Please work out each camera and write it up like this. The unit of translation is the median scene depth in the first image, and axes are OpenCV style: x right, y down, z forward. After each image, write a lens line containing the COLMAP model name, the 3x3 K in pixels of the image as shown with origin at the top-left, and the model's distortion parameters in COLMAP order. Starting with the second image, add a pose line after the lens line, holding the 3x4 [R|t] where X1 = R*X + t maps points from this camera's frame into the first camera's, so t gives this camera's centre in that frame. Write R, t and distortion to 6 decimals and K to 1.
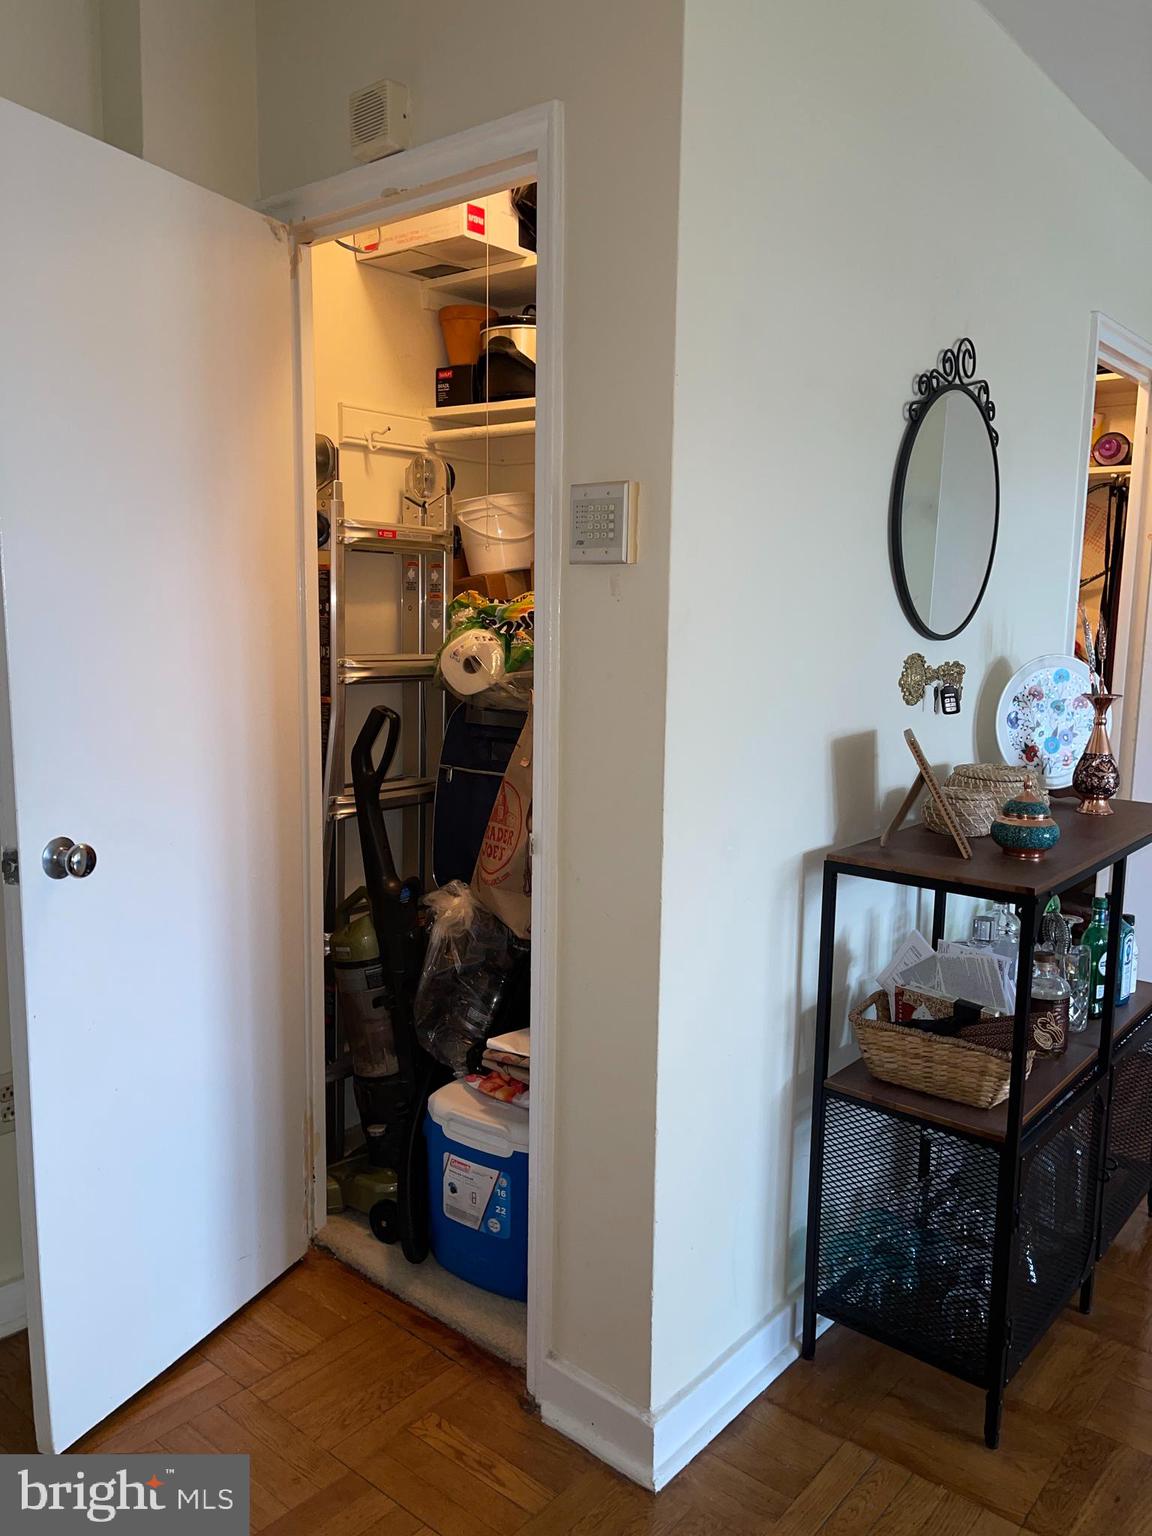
lens RADIAL K [[1158.6, 0, 576.0], [0, 1158.6, 768.0], [0, 0, 1]] dist [0.036489, -0.004803]
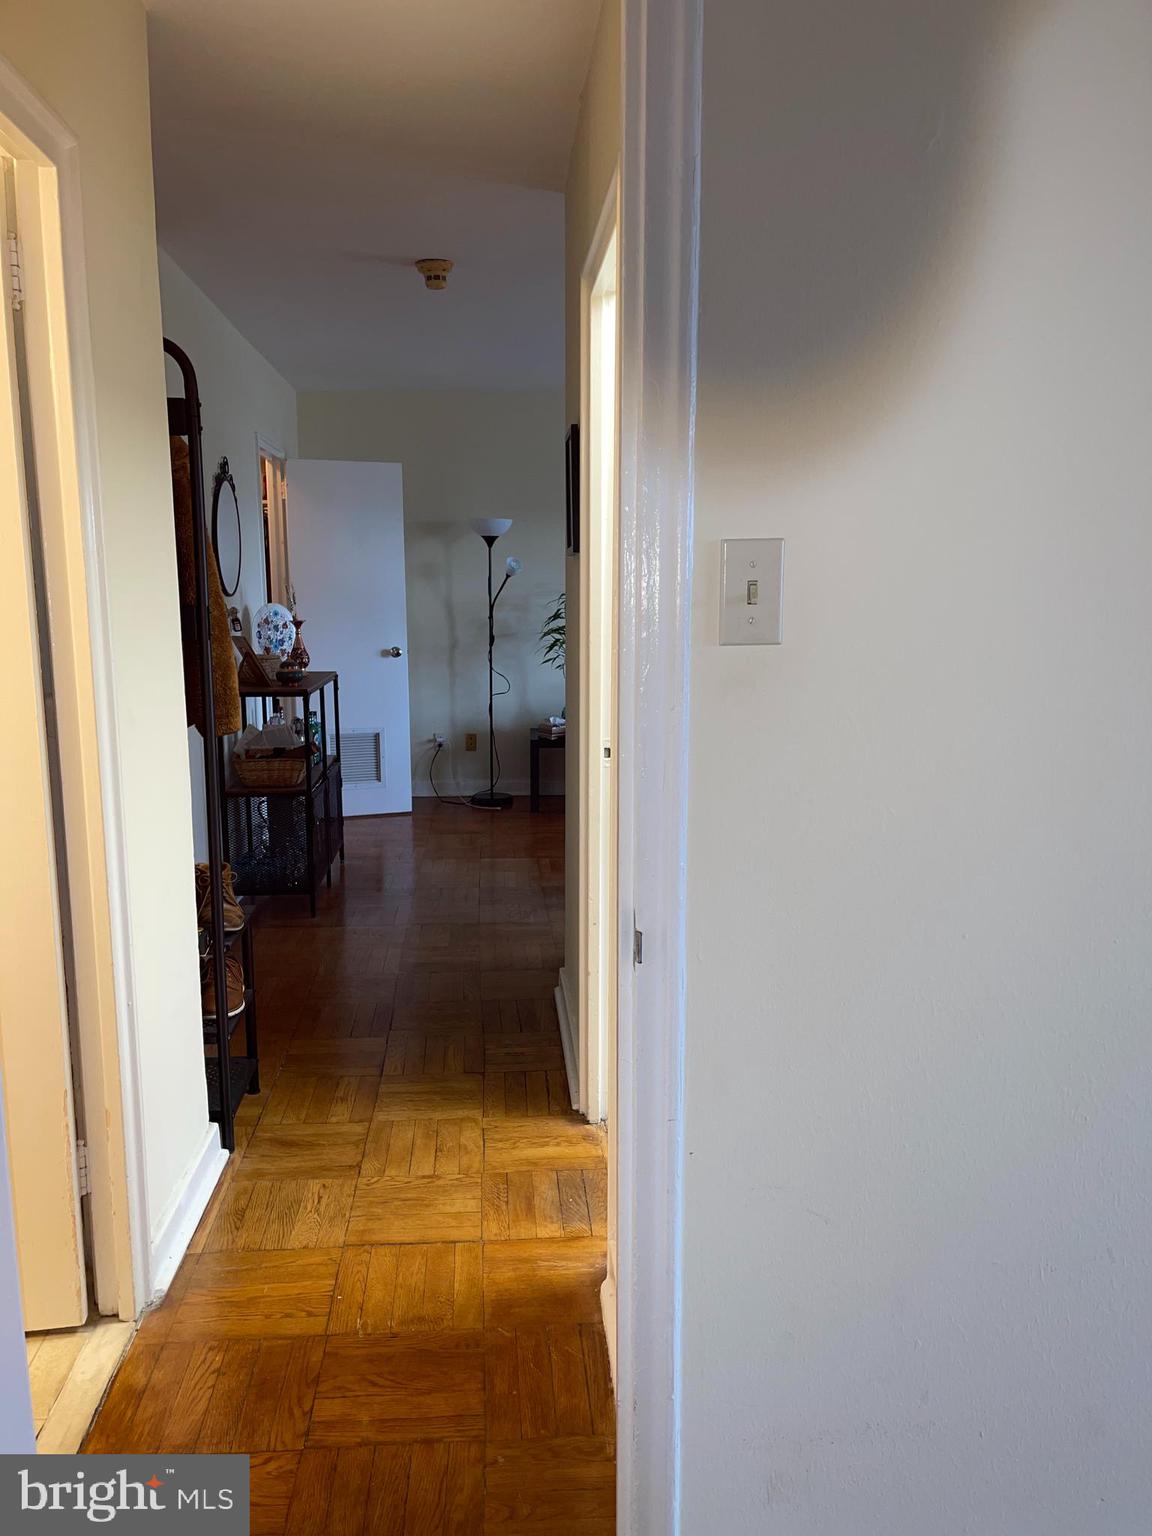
lens RADIAL K [[1158.6, 0, 576.0], [0, 1158.6, 768.0], [0, 0, 1]] dist [0.036489, -0.004803]
pose [[0.705814, -0.120188, 0.698127, -0.746183], [0.107281, 0.992271, 0.062364, 0.133584], [-0.700227, 0.030878, 0.713253, -0.927684]]
